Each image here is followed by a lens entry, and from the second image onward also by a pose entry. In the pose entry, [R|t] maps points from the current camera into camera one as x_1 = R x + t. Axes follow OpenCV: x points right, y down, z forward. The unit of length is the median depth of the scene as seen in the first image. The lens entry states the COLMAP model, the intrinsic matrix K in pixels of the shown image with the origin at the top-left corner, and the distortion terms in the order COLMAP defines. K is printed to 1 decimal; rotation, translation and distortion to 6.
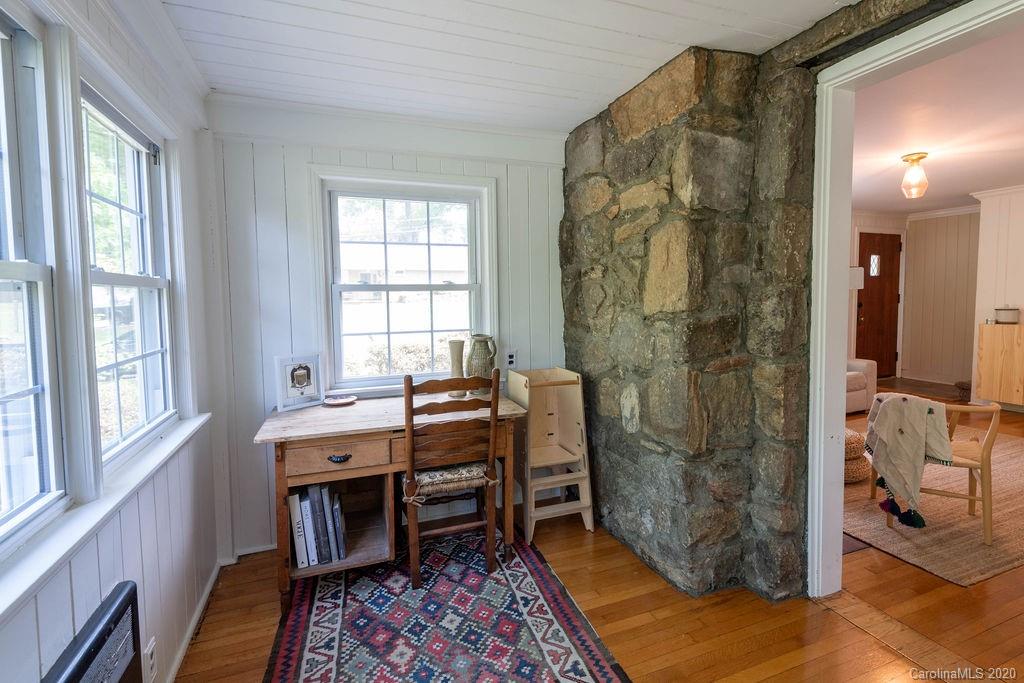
lens RADIAL K [[474.4, 0, 517.8], [0, 474.4, 322.5], [0, 0, 1]] dist [-0.002649, -0.000343]
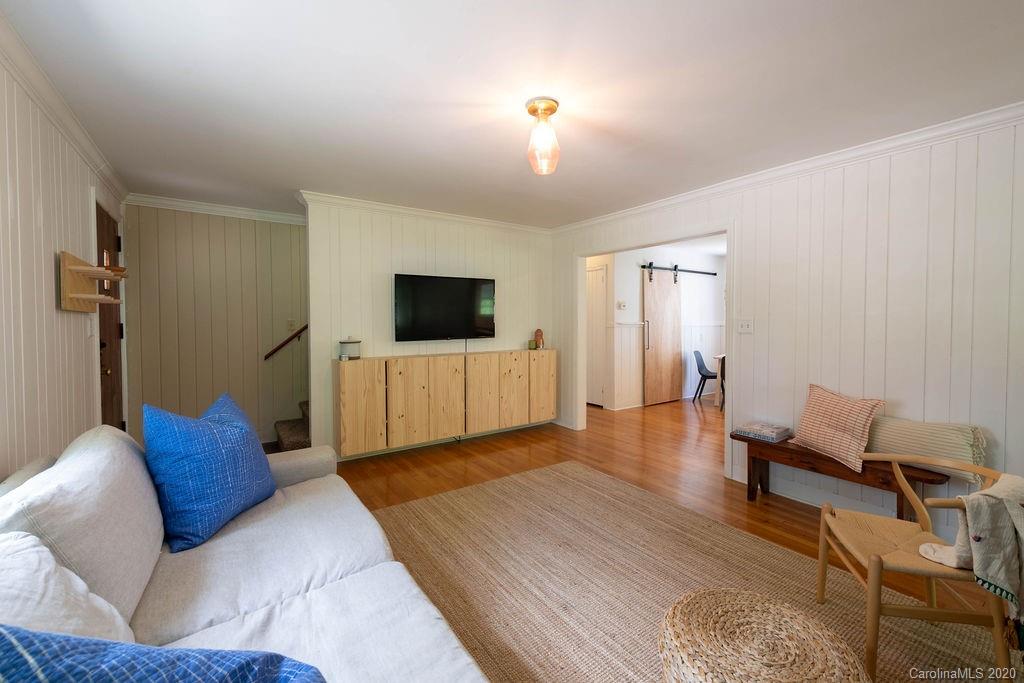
lens RADIAL K [[422.4, 0, 514.5], [0, 422.4, 333.8], [0, 0, 1]] dist [0.001020, 0.000082]
pose [[-0.233208, -0.014916, 0.972312, 0.233114], [0.061782, 0.997635, 0.030123, -0.047847], [-0.970462, 0.067096, -0.231735, 0.893312]]
